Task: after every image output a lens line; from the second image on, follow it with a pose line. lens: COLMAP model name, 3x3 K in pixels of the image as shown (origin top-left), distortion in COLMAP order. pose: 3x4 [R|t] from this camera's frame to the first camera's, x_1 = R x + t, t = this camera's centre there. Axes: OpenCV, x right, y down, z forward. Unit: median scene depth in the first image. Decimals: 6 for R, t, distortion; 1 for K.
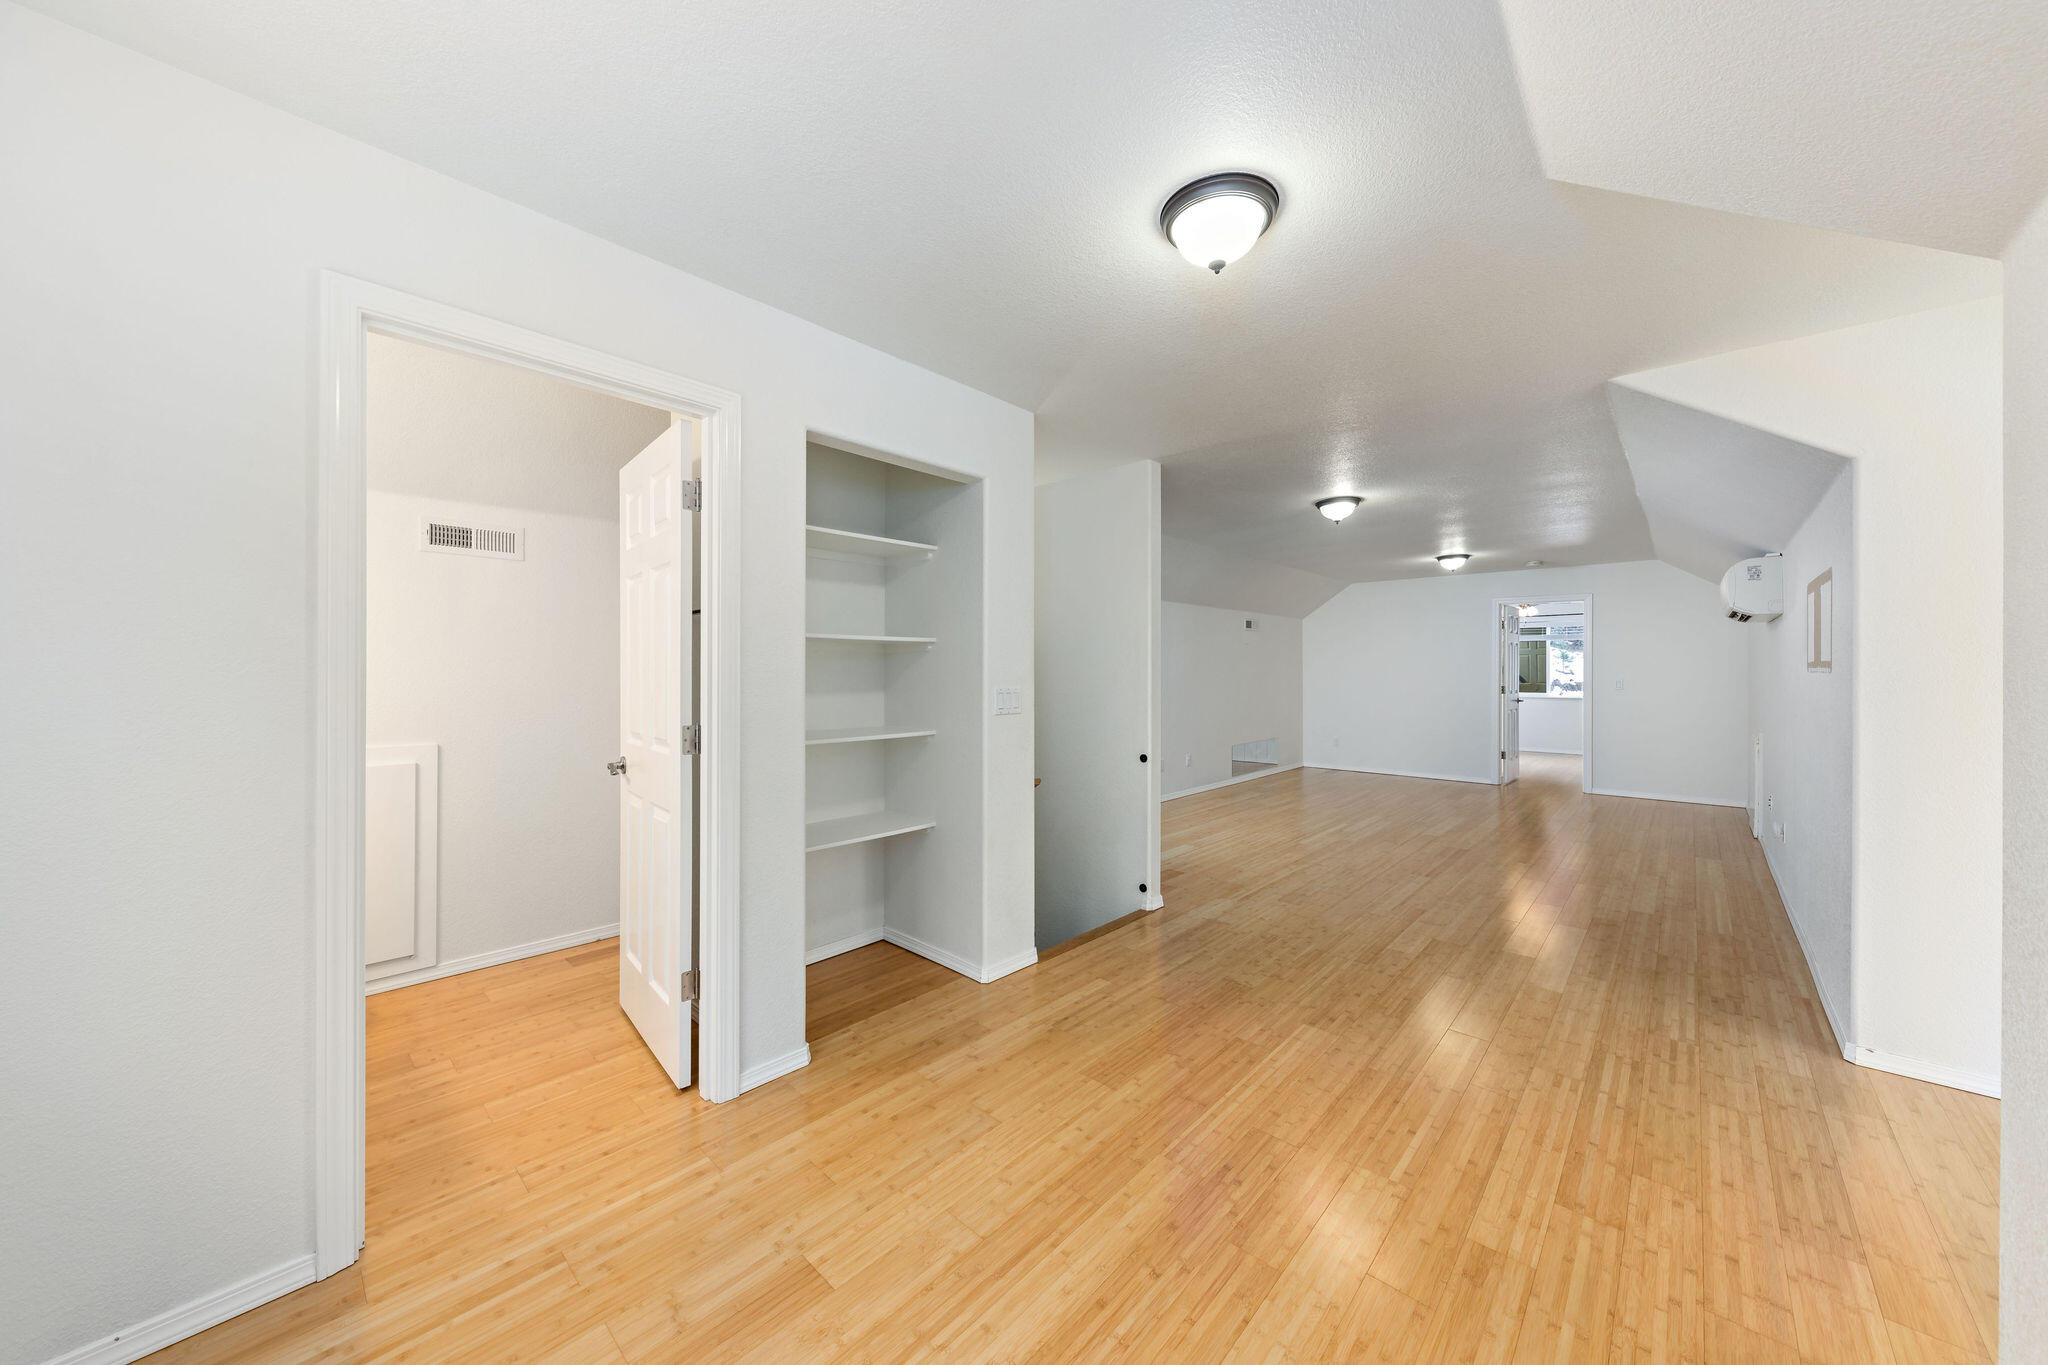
lens RADIAL K [[734.5, 0, 1030.0], [0, 734.5, 677.5], [0, 0, 1]] dist [-0.000885, -0.000054]
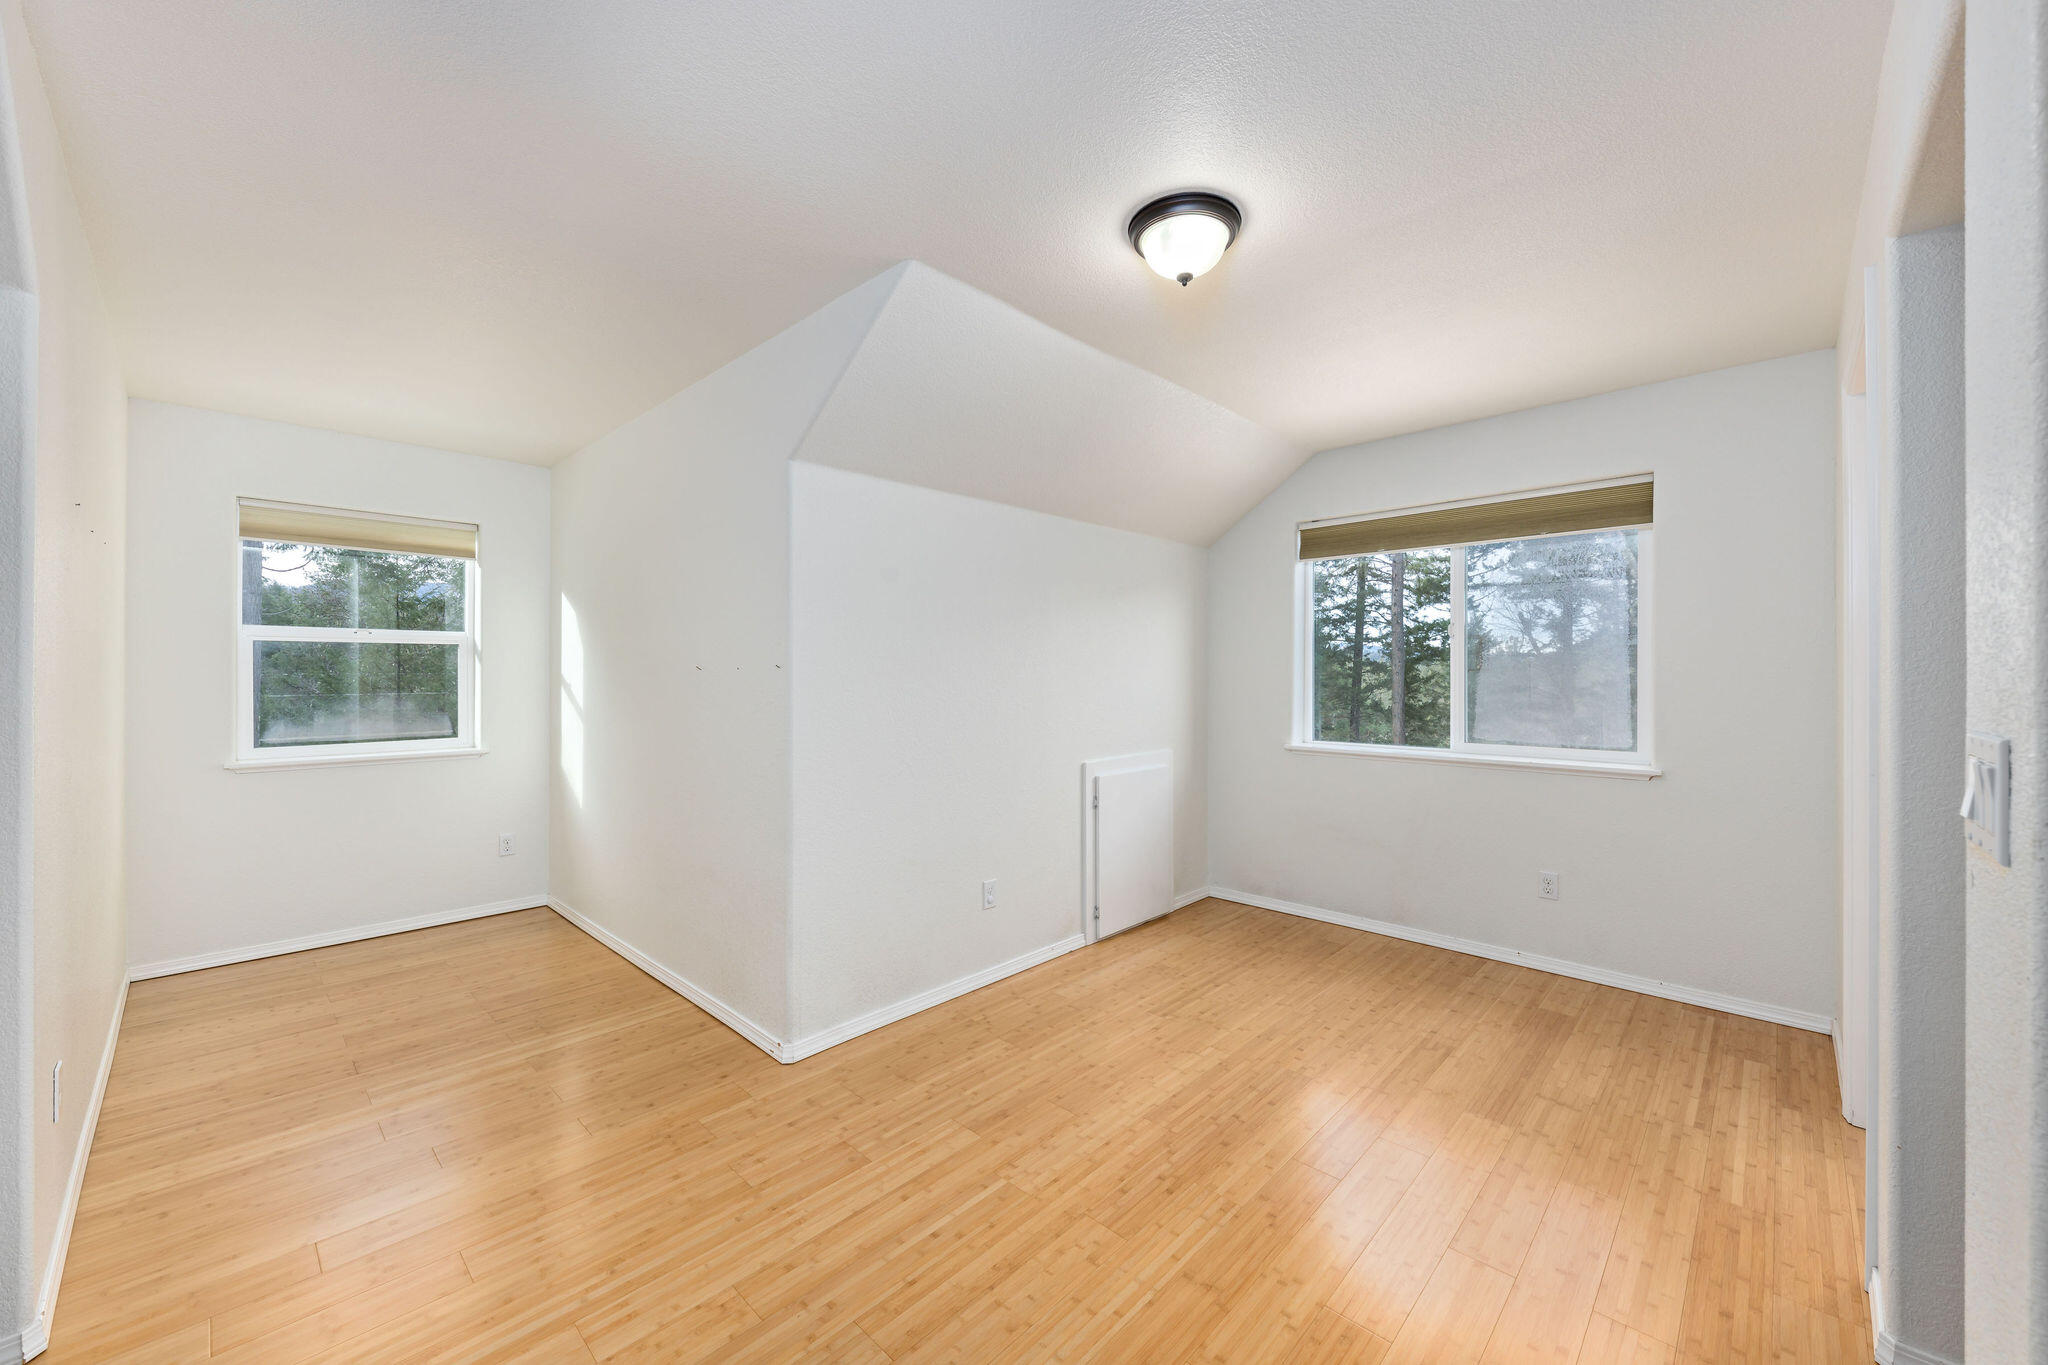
lens RADIAL K [[791.1, 0, 1023.9], [0, 791.1, 678.8], [0, 0, 1]] dist [-0.000791, -0.000617]
pose [[-0.999529, 0.002833, 0.030545, 0.413911], [0.003189, 0.999927, 0.011634, -0.012073], [-0.030509, 0.011726, -0.999466, 1.976144]]
